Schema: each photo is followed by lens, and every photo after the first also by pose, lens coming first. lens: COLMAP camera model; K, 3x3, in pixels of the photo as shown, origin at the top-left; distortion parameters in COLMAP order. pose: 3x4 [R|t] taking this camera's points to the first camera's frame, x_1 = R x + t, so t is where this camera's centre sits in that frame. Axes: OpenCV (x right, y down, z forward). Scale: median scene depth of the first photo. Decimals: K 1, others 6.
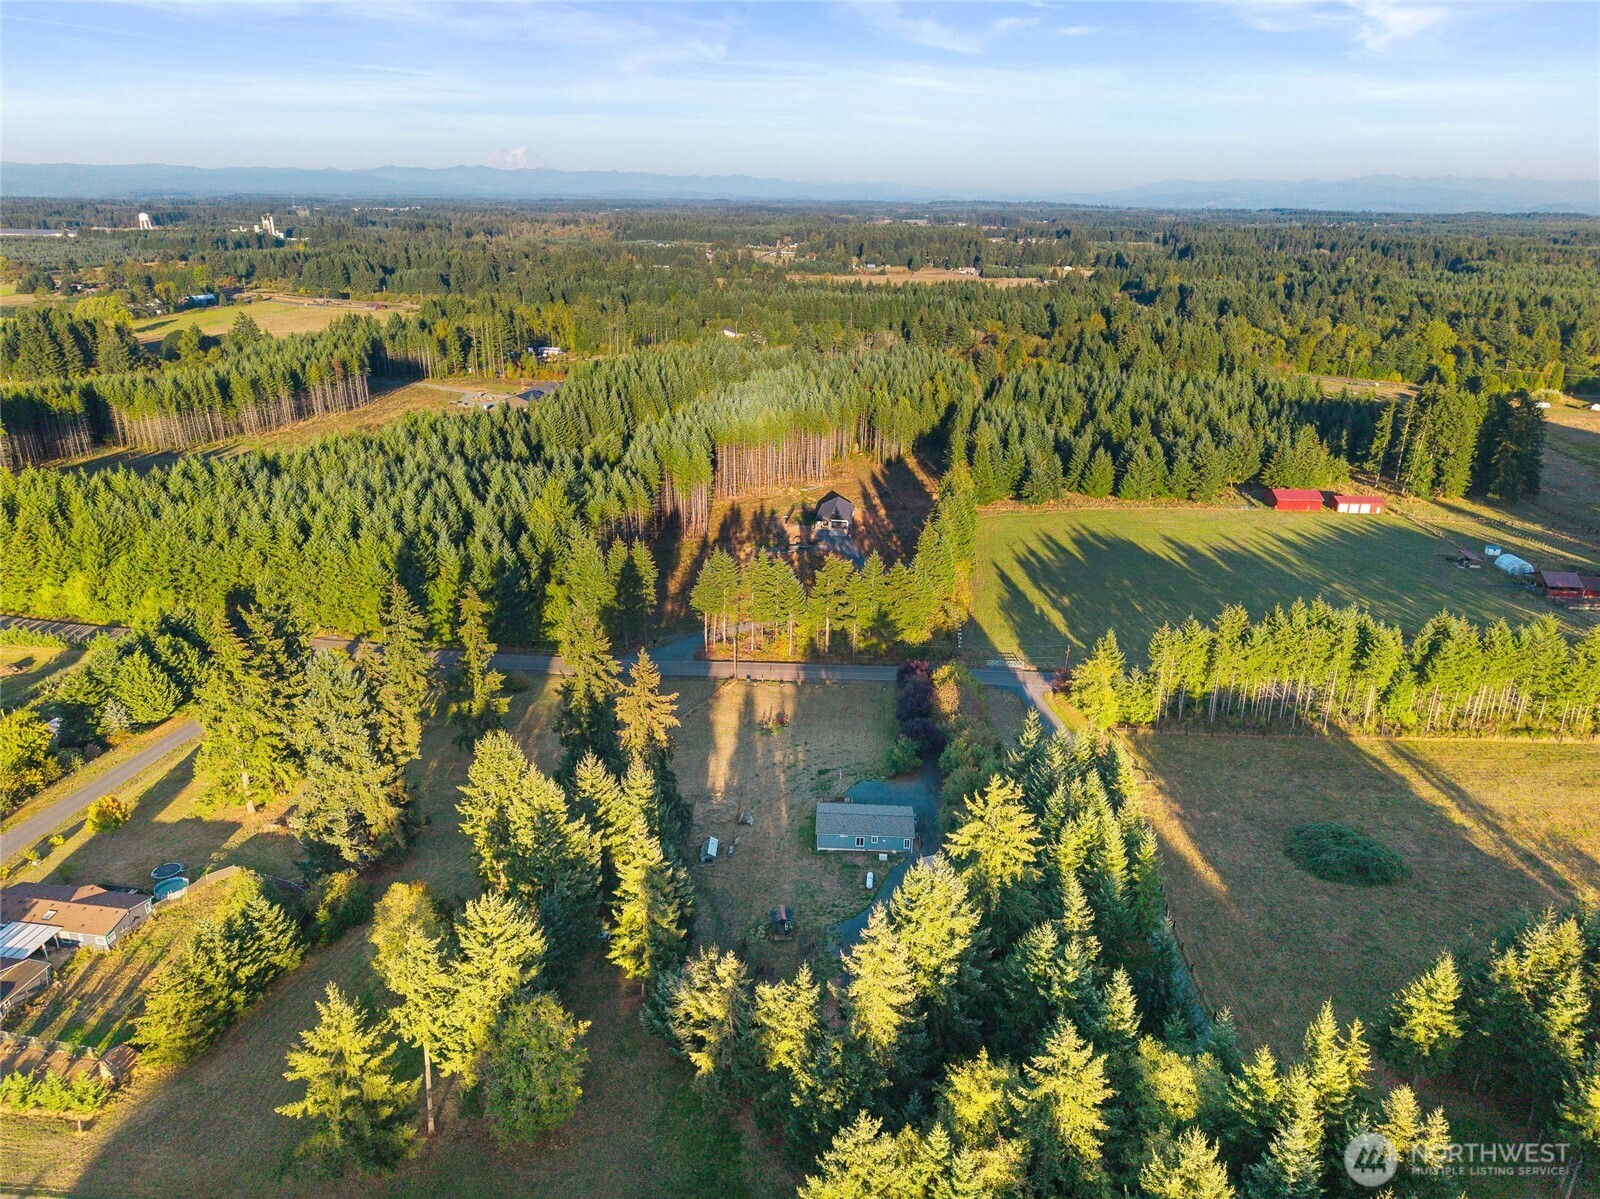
lens RADIAL K [[1107.9, 0, 801.9], [0, 1107.9, 611.6], [0, 0, 1]] dist [0.032954, -0.045928]
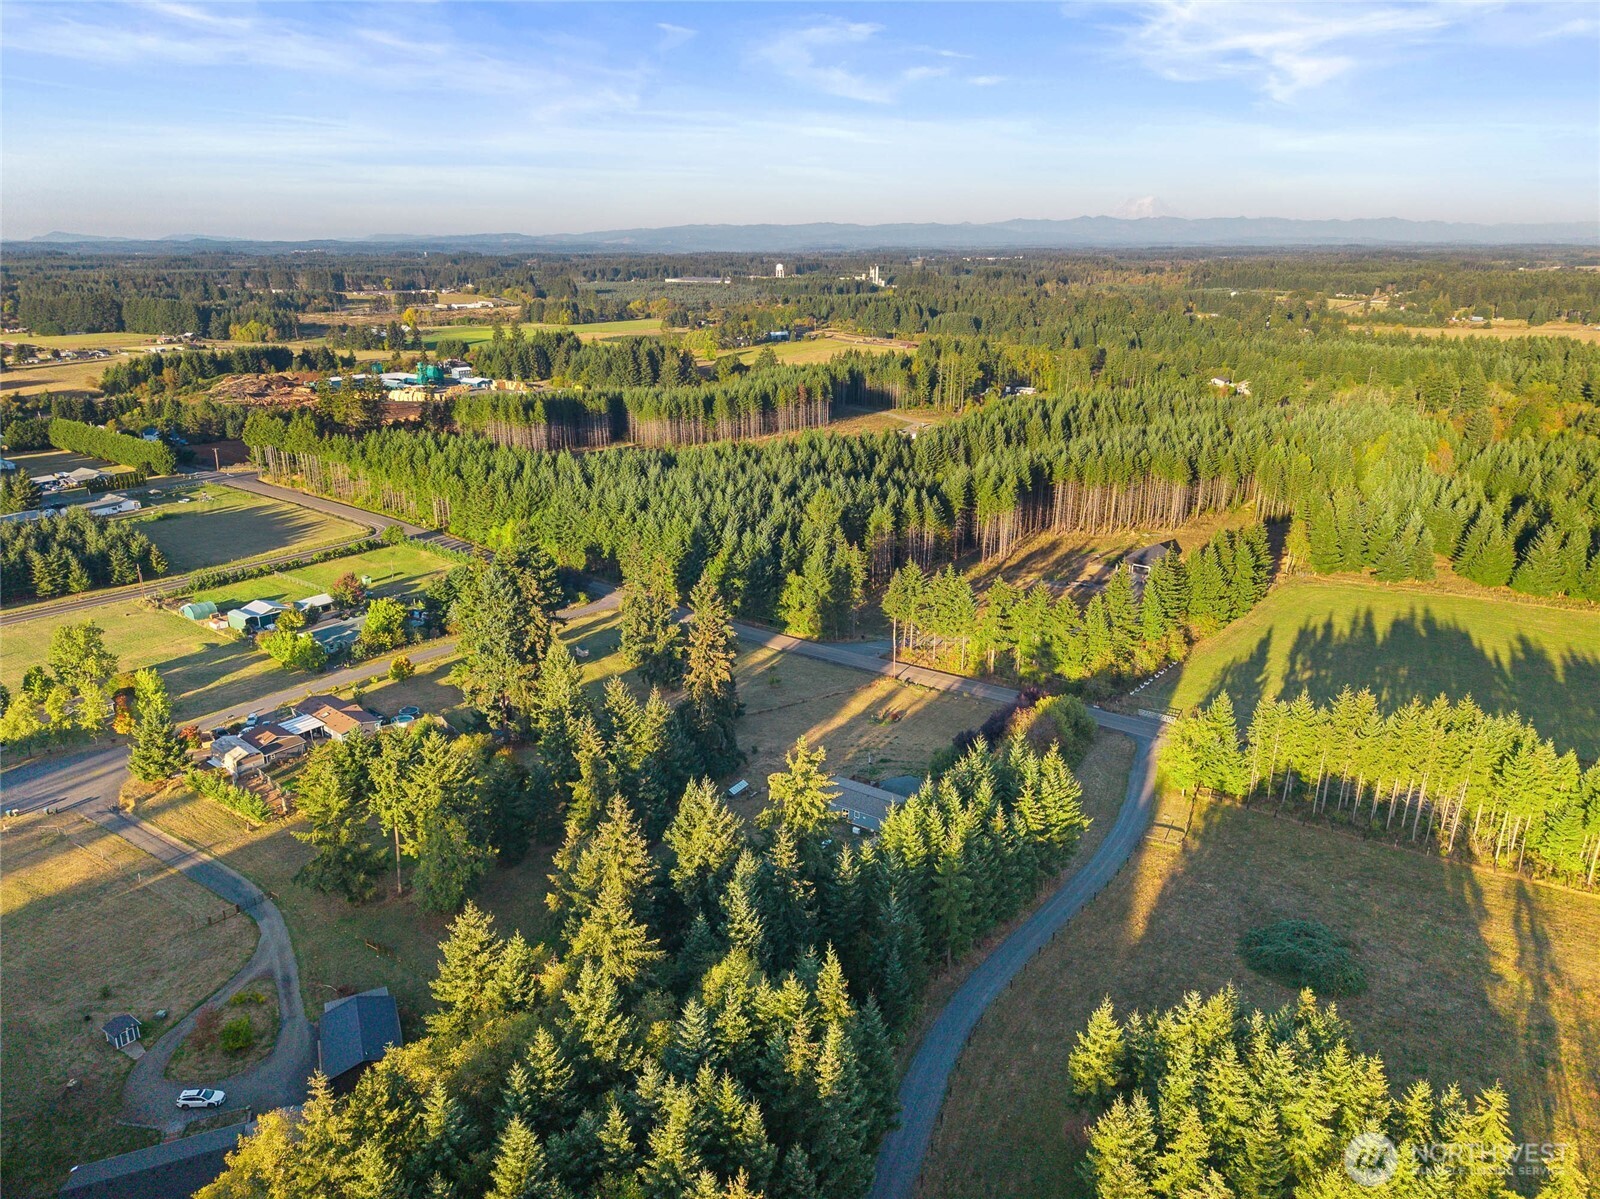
lens RADIAL K [[1107.9, 0, 790.6], [0, 1107.9, 598.9], [0, 0, 1]] dist [0.032954, -0.045928]
pose [[0.851724, 0.148735, -0.502438, 0.254866], [-0.173562, 0.984819, -0.002686, 0.003146], [0.494411, 0.089492, 0.864609, -0.009928]]
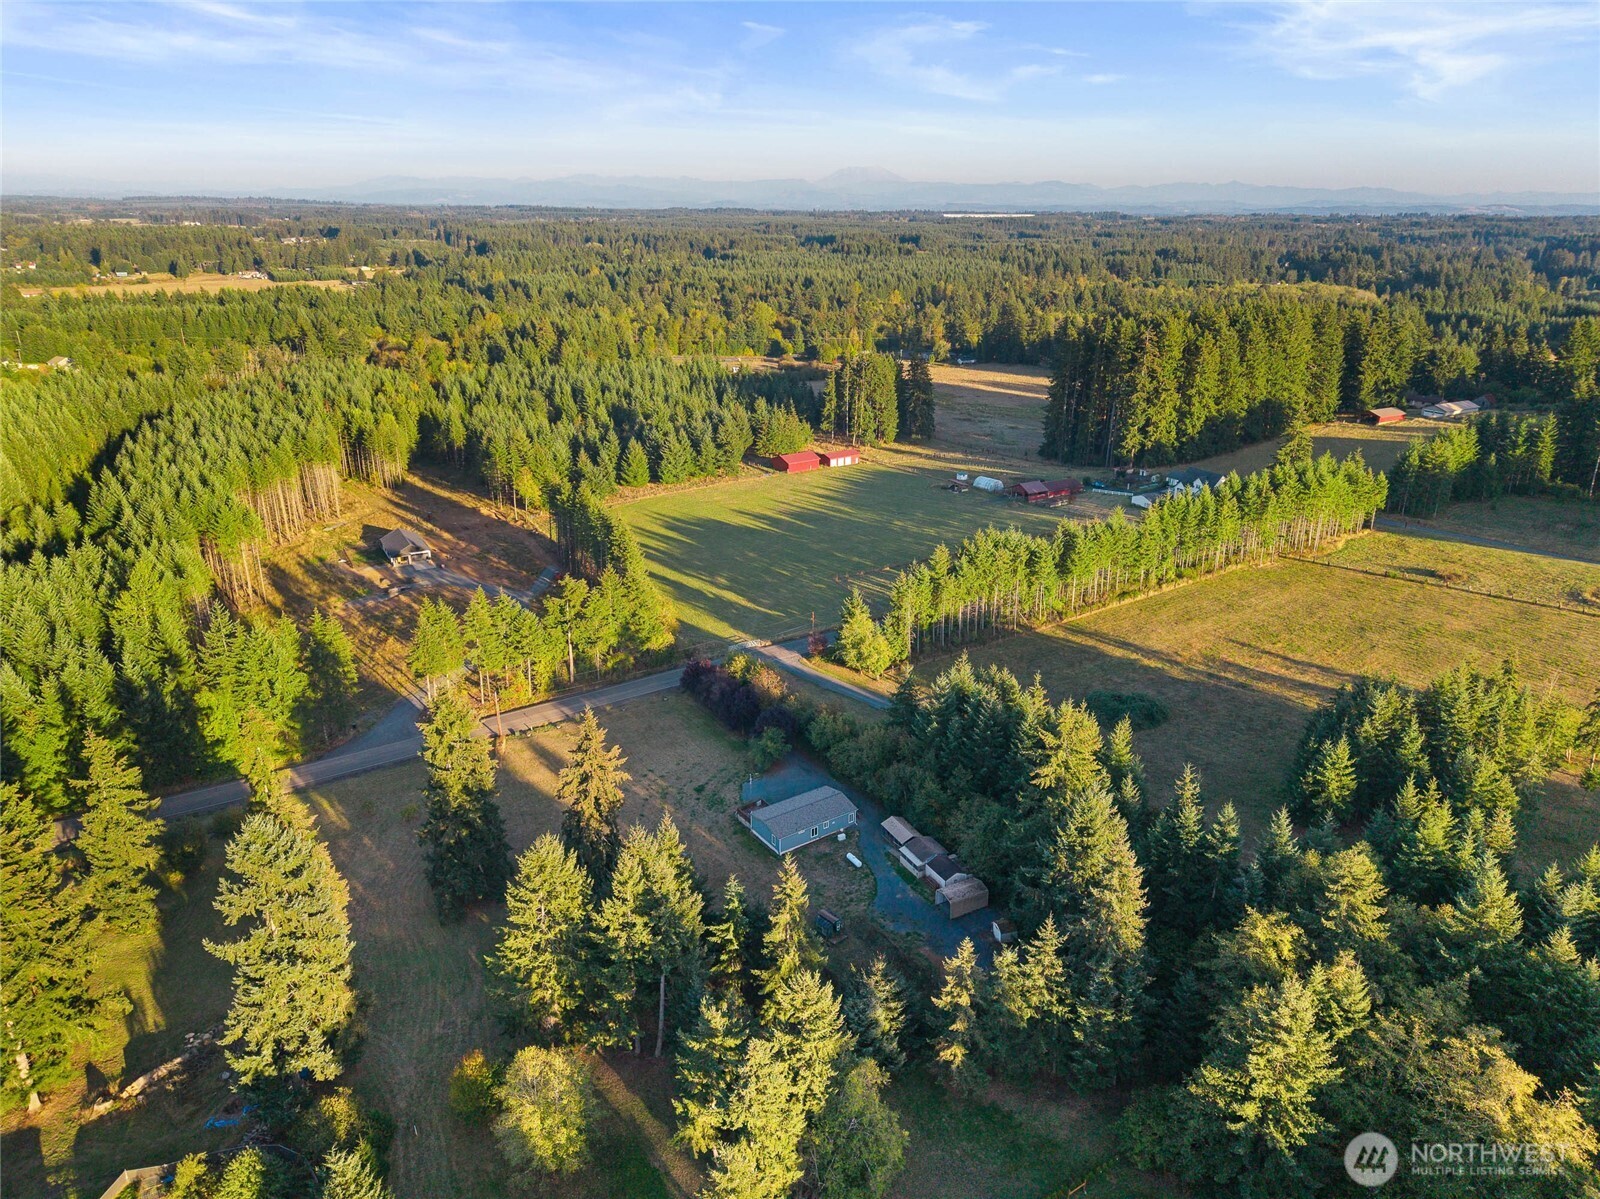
lens RADIAL K [[1107.9, 0, 800.5], [0, 1107.9, 596.6], [0, 0, 1]] dist [0.032954, -0.045928]
pose [[0.774434, -0.214158, 0.595305, -0.255338], [0.218665, 0.973580, 0.065778, -0.036672], [-0.593664, 0.079231, 0.800803, 0.081260]]
